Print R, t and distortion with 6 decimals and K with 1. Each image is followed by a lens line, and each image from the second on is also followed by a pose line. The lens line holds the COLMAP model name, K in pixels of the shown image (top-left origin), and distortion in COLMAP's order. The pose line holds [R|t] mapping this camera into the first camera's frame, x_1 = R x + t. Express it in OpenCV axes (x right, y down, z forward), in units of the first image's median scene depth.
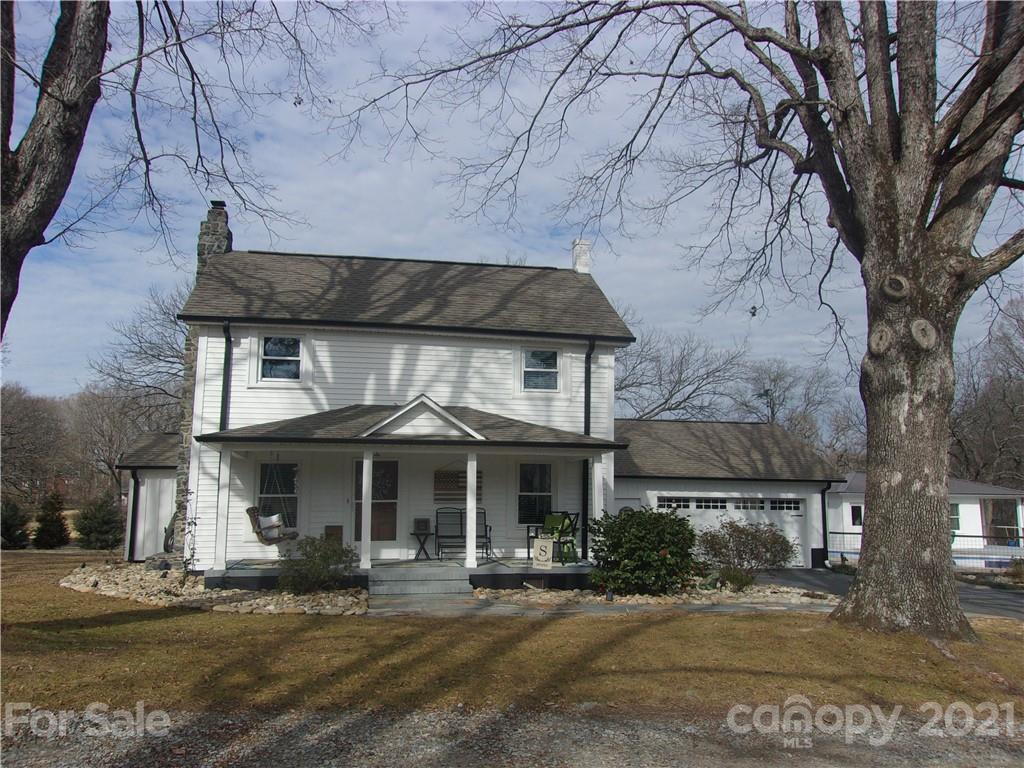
lens RADIAL K [[788.2, 0, 512.0], [0, 788.2, 384.0], [0, 0, 1]] dist [-0.034249, 0.067968]
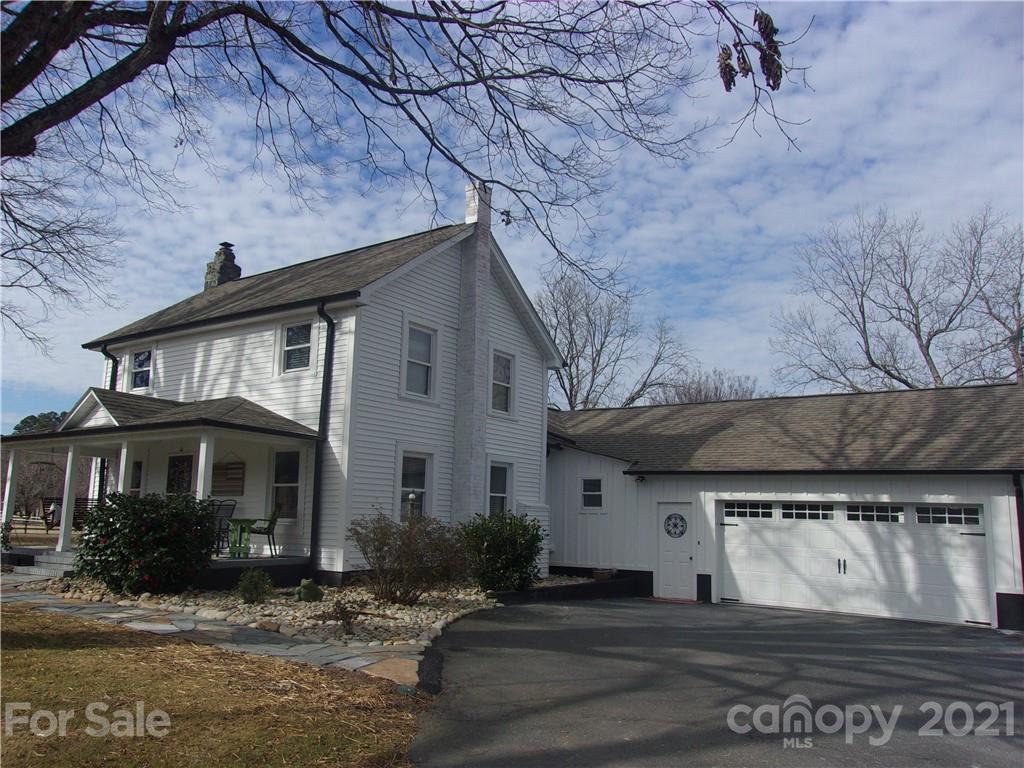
lens RADIAL K [[788.2, 0, 512.0], [0, 788.2, 384.0], [0, 0, 1]] dist [-0.034249, 0.067968]
pose [[0.681152, -0.110453, -0.723762, 0.865385], [0.086507, 0.993772, -0.070245, 0.110245], [0.727013, -0.014763, 0.686465, 0.578203]]
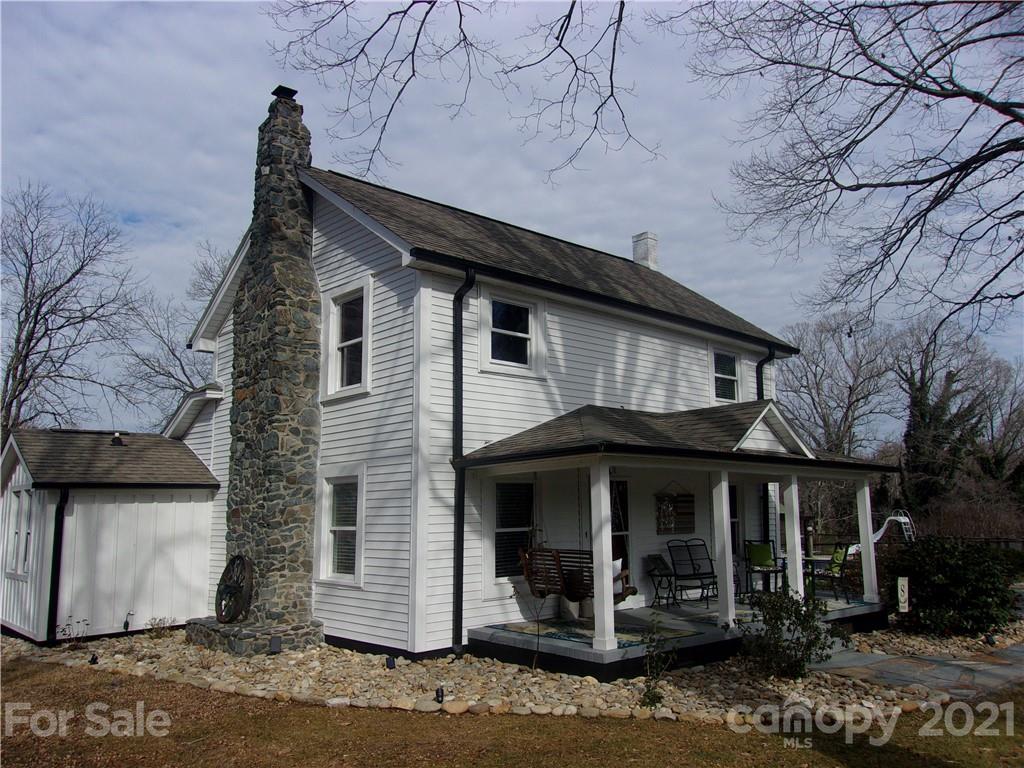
lens RADIAL K [[788.2, 0, 512.0], [0, 788.2, 384.0], [0, 0, 1]] dist [-0.034249, 0.067968]
pose [[0.870861, 0.069804, 0.486548, -0.604190], [-0.058266, 0.997546, -0.038826, 0.038156], [-0.488065, 0.005462, 0.872790, 0.368344]]
